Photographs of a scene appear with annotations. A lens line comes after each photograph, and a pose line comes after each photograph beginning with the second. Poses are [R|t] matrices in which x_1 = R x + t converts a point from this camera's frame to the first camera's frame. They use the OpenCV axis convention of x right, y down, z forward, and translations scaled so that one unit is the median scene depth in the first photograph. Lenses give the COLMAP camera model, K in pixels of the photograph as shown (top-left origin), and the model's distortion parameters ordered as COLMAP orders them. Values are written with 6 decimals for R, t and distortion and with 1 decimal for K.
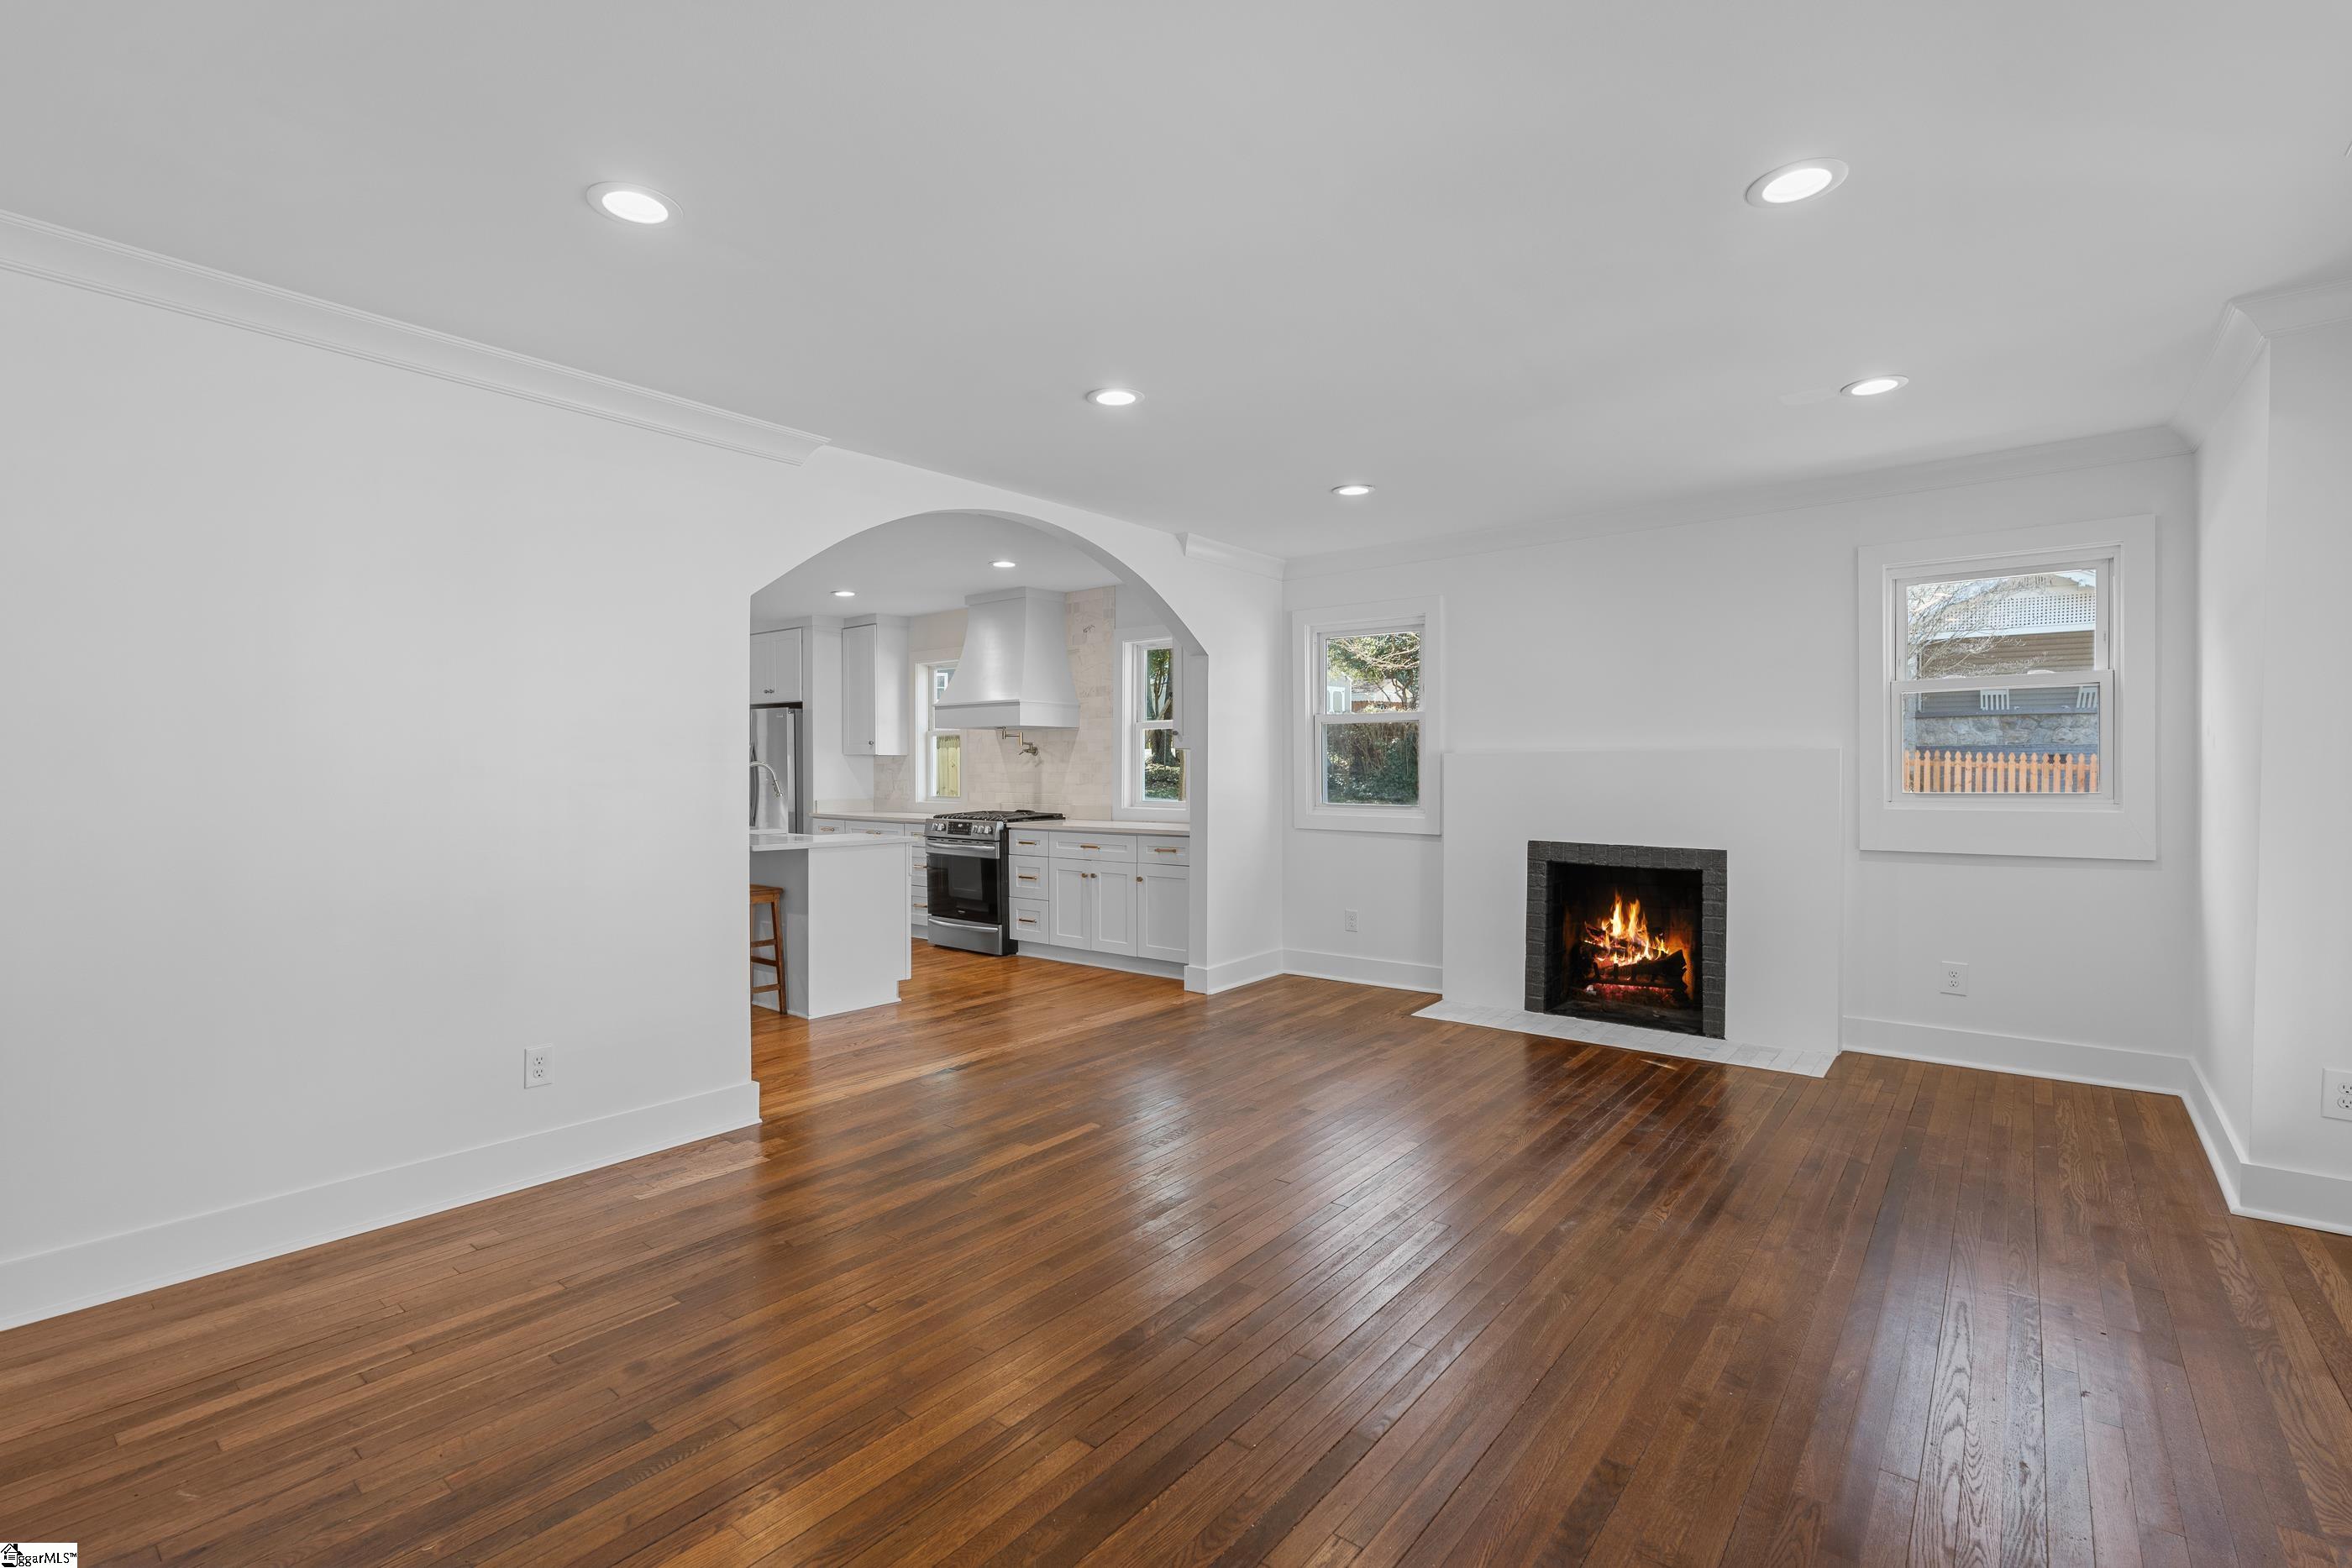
lens RADIAL K [[1055.5, 0, 1172.3], [0, 1055.5, 780.0], [0, 0, 1]] dist [-0.006469, 0.000456]
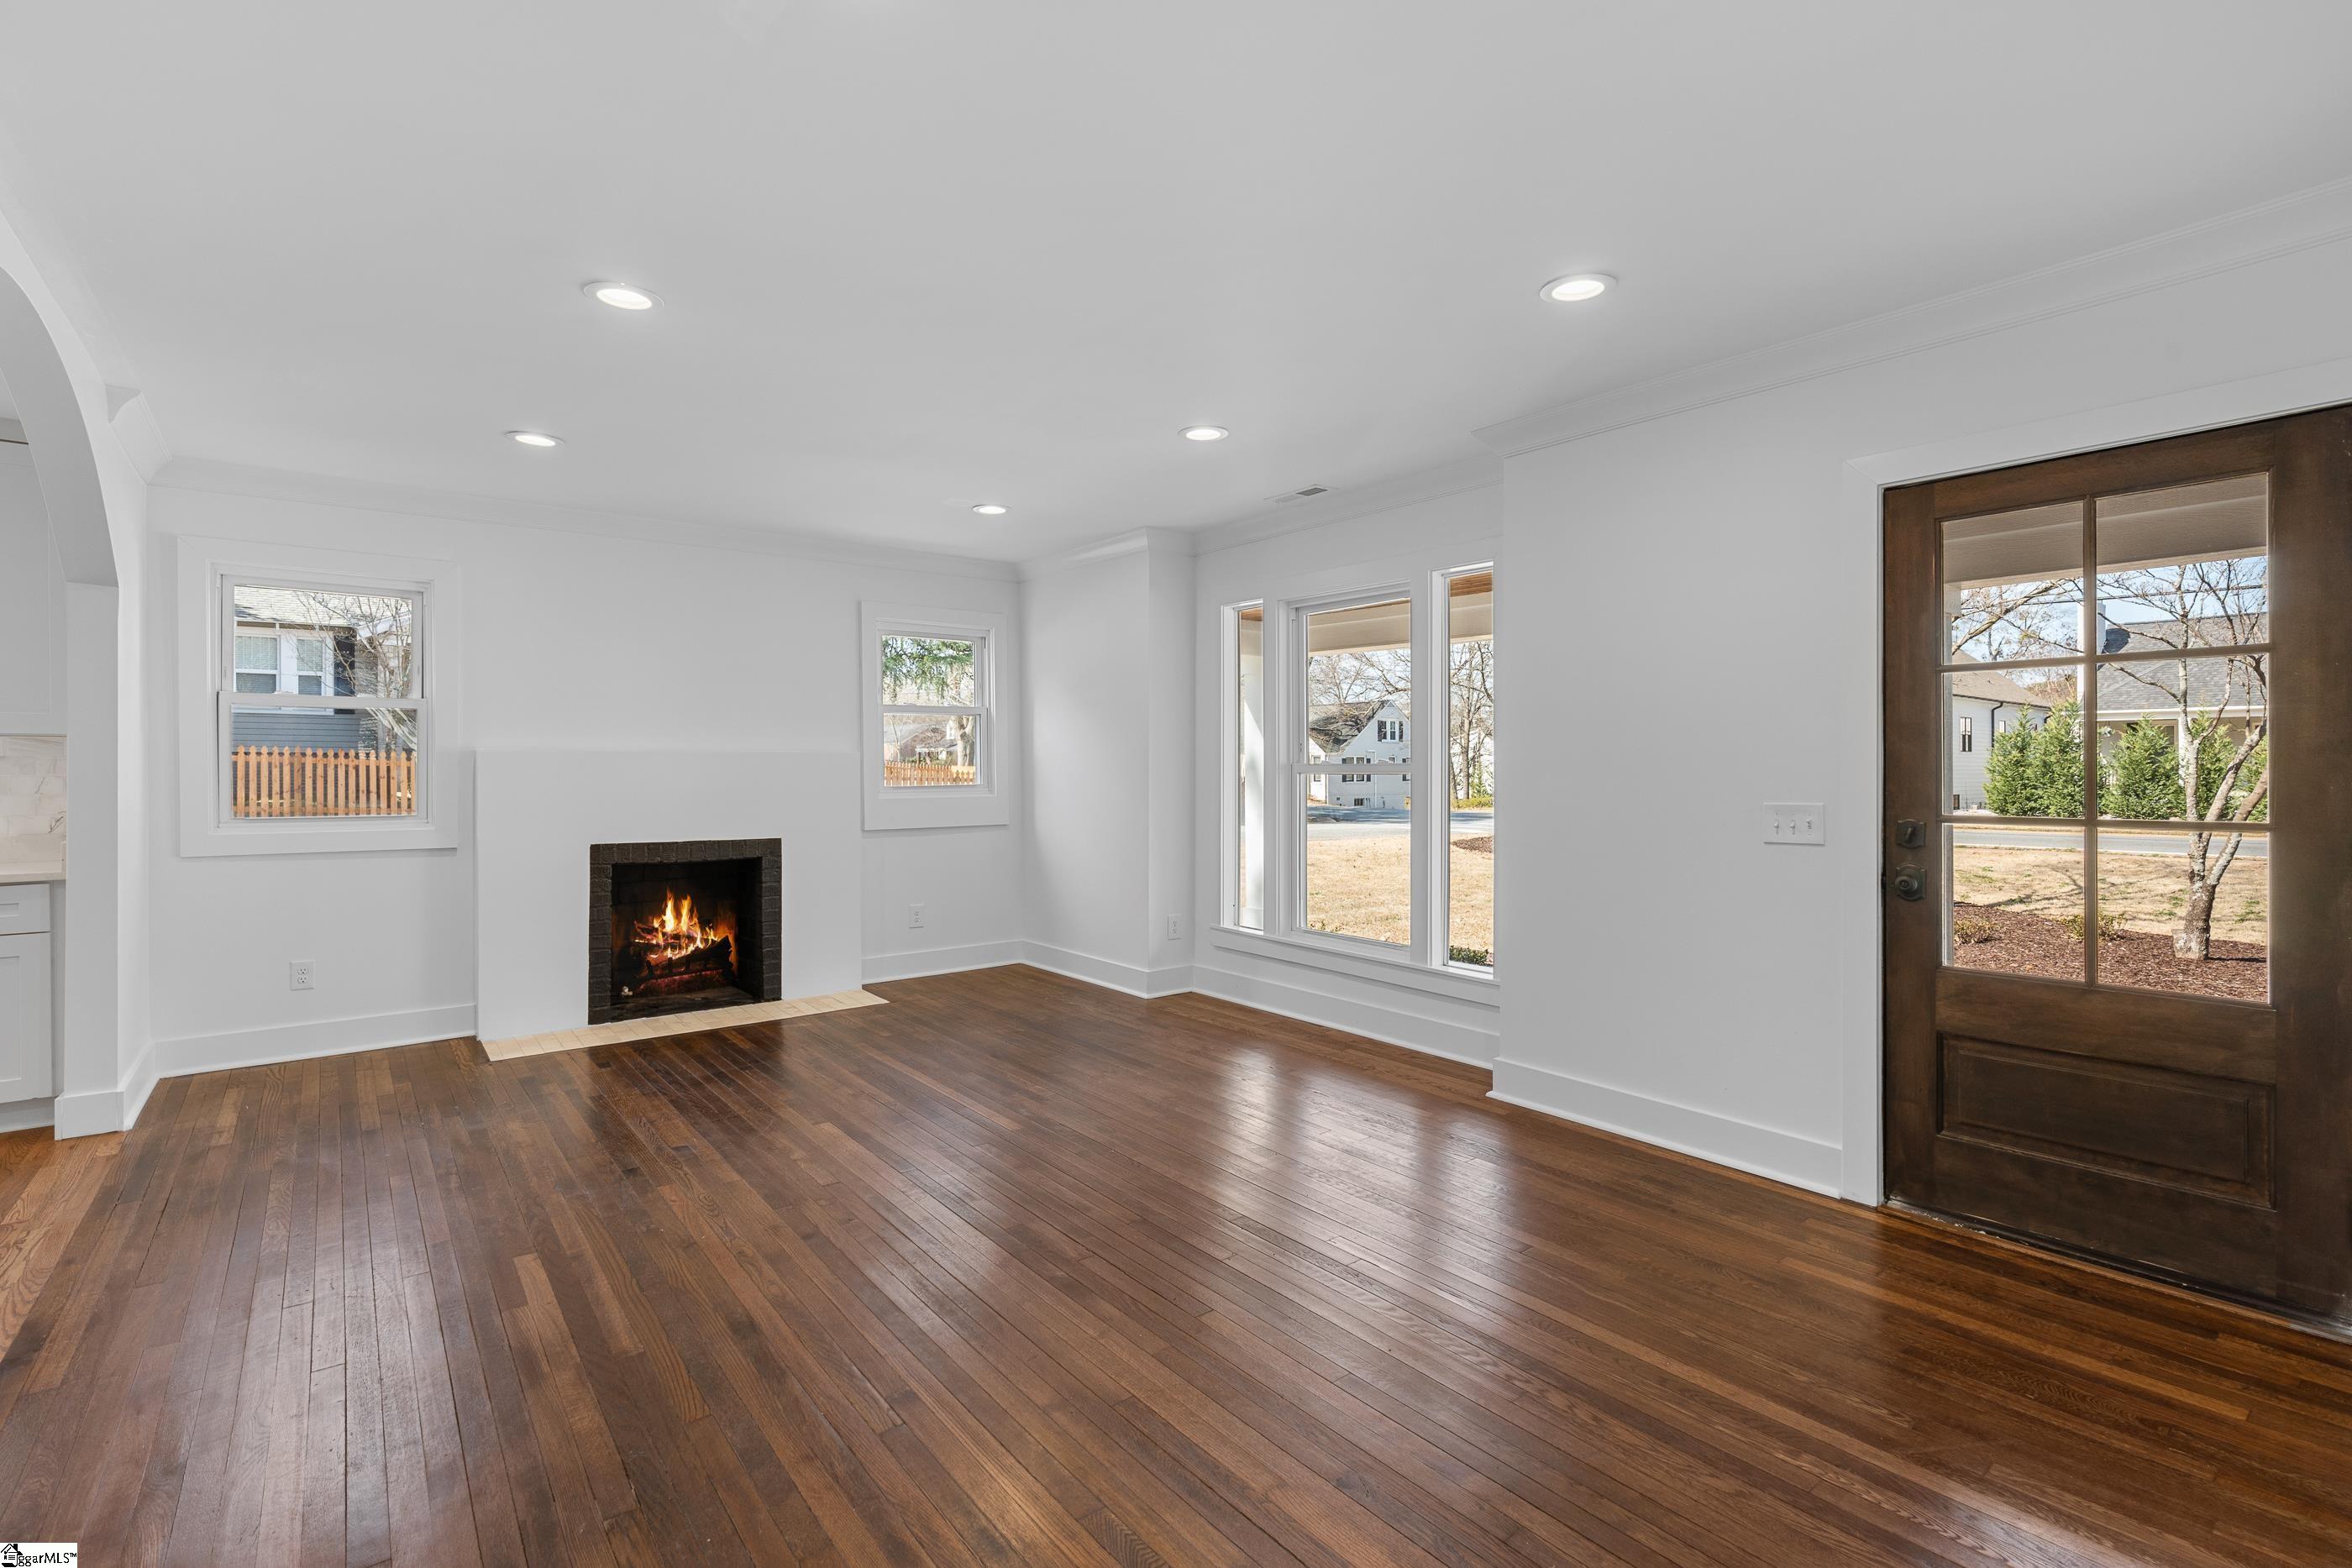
lens RADIAL K [[1071.3, 0, 1176.7], [0, 1071.3, 766.0], [0, 0, 1]] dist [-0.003520, 0.000000]
pose [[0.220182, 0.003763, 0.975452, -0.370345], [0.011491, 0.999913, -0.006451, -0.000934], [-0.975391, 0.012629, 0.220120, 0.209929]]
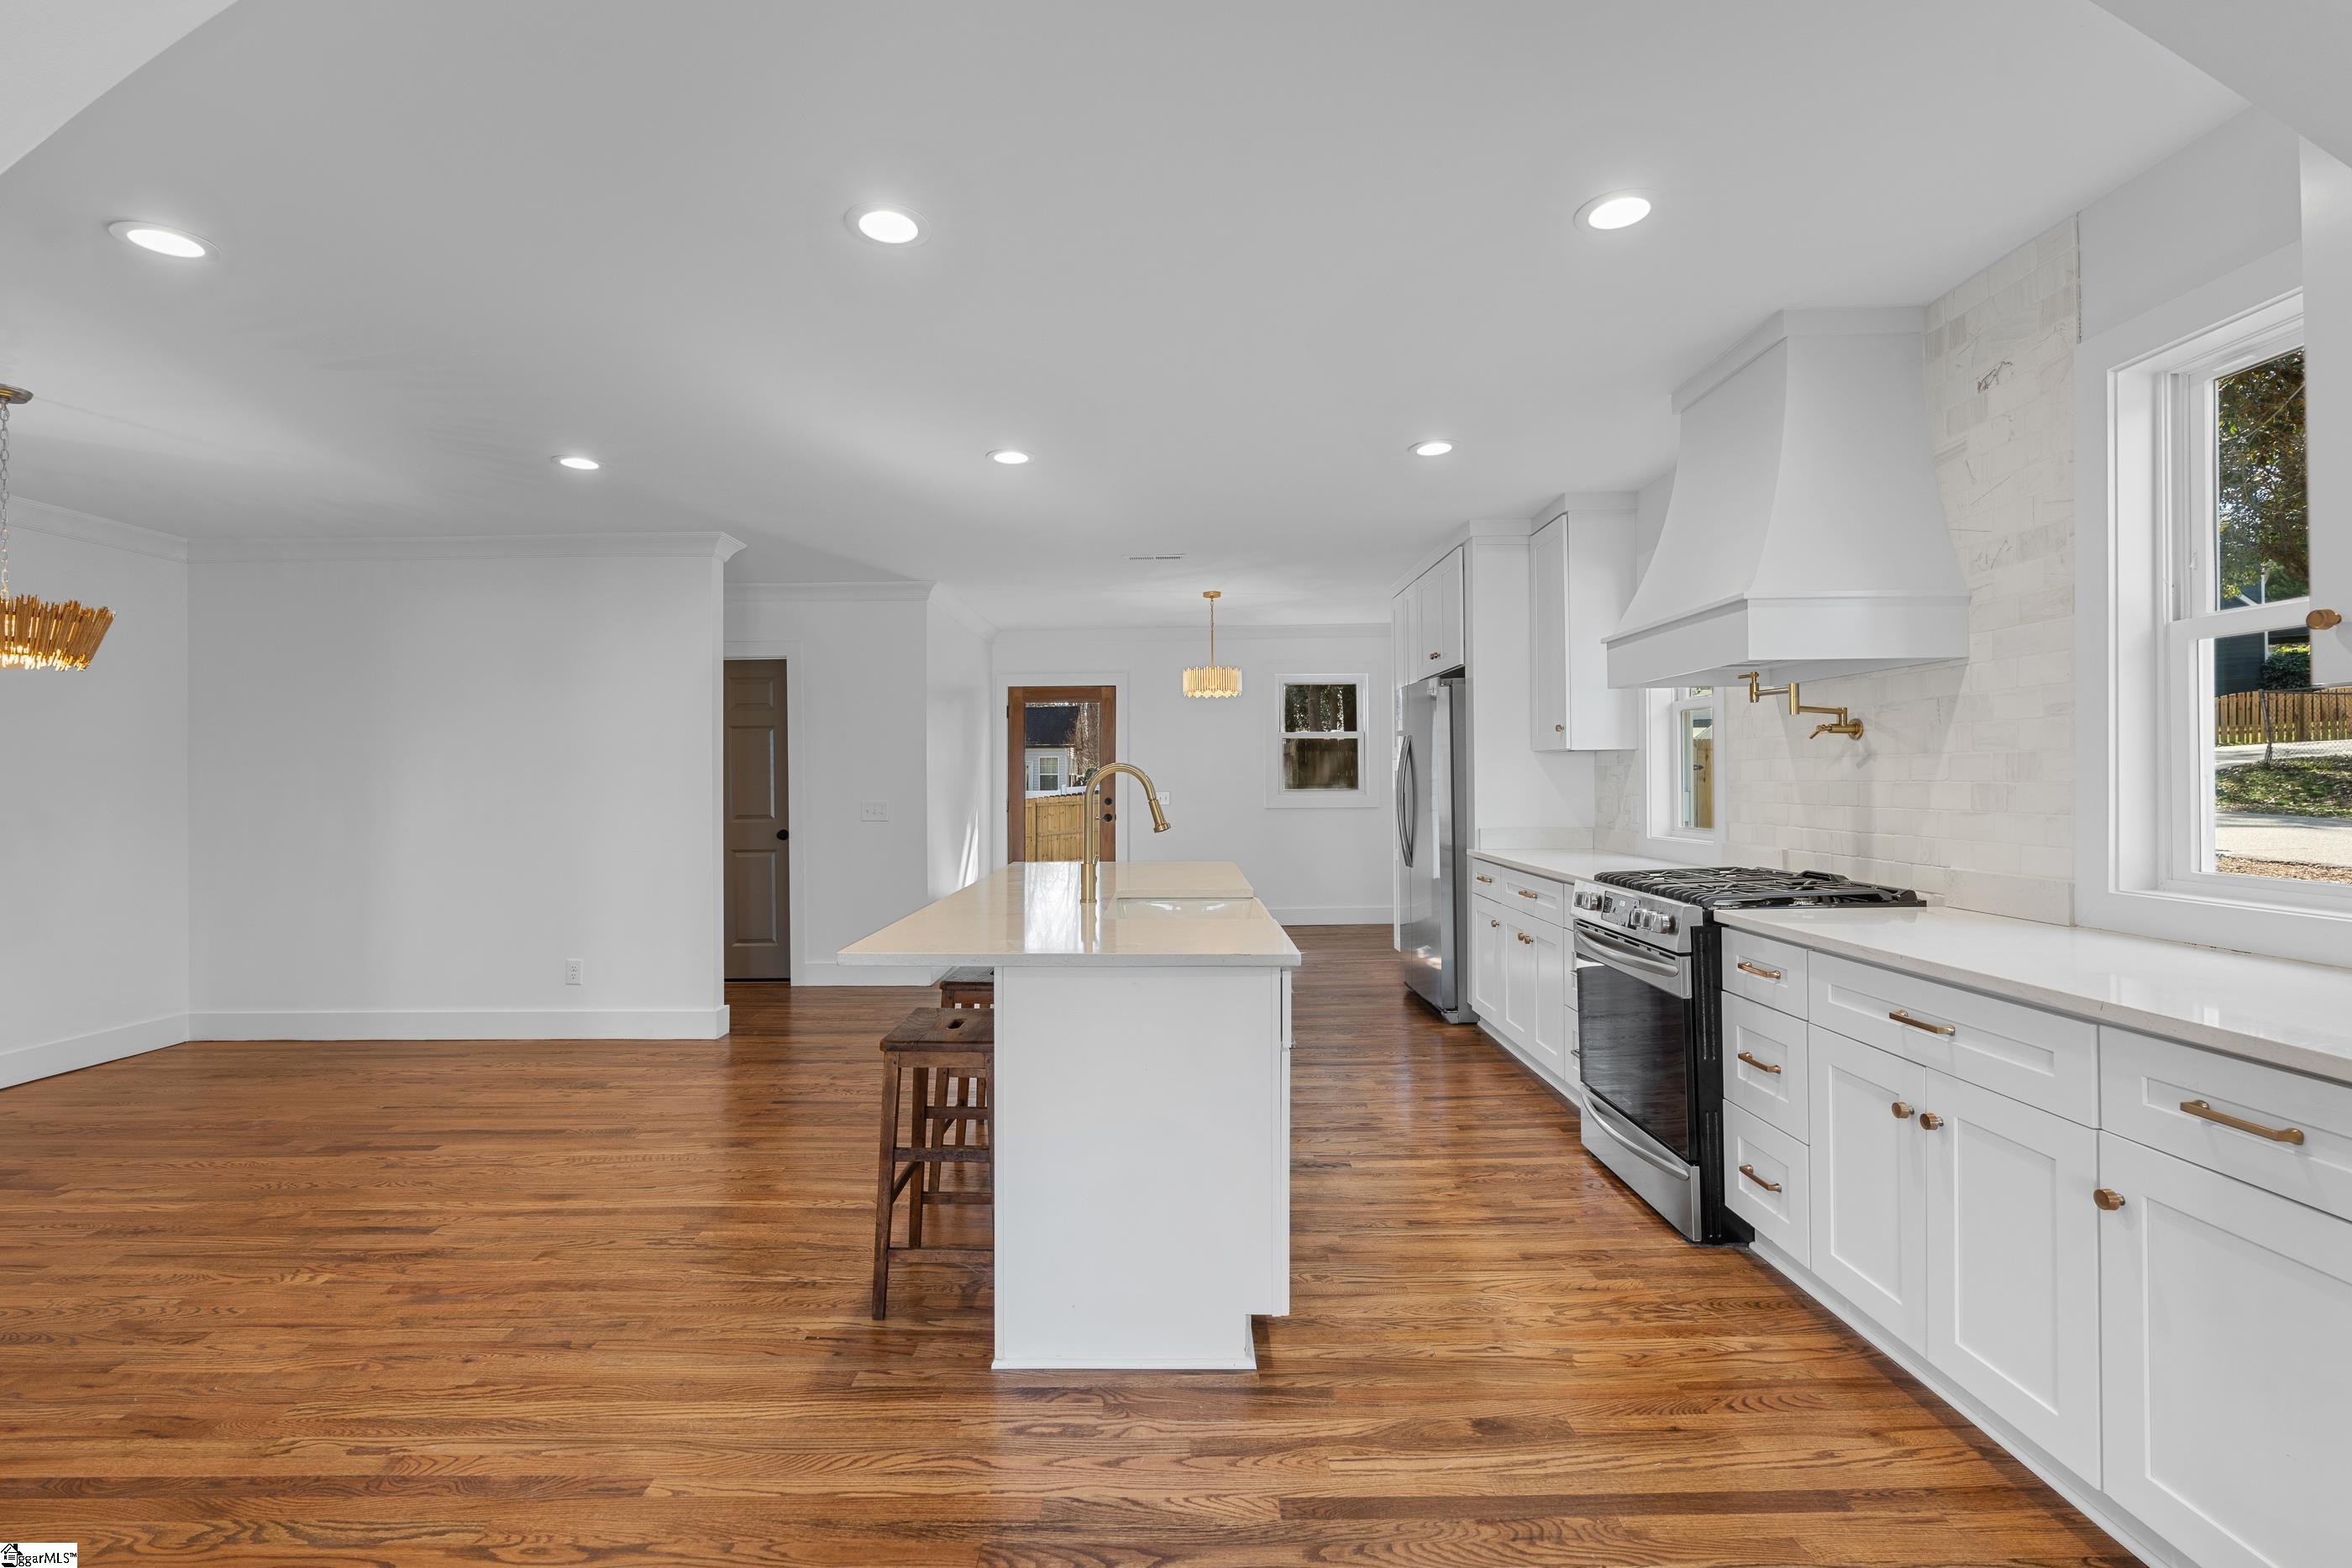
lens RADIAL K [[1055.5, 0, 1172.3], [0, 1055.5, 780.0], [0, 0, 1]] dist [-0.006469, 0.000456]
pose [[0.627417, -0.003654, -0.778674, 0.022923], [-0.000611, 0.999986, -0.005185, -0.005948], [0.778683, 0.003729, 0.627407, 0.598574]]
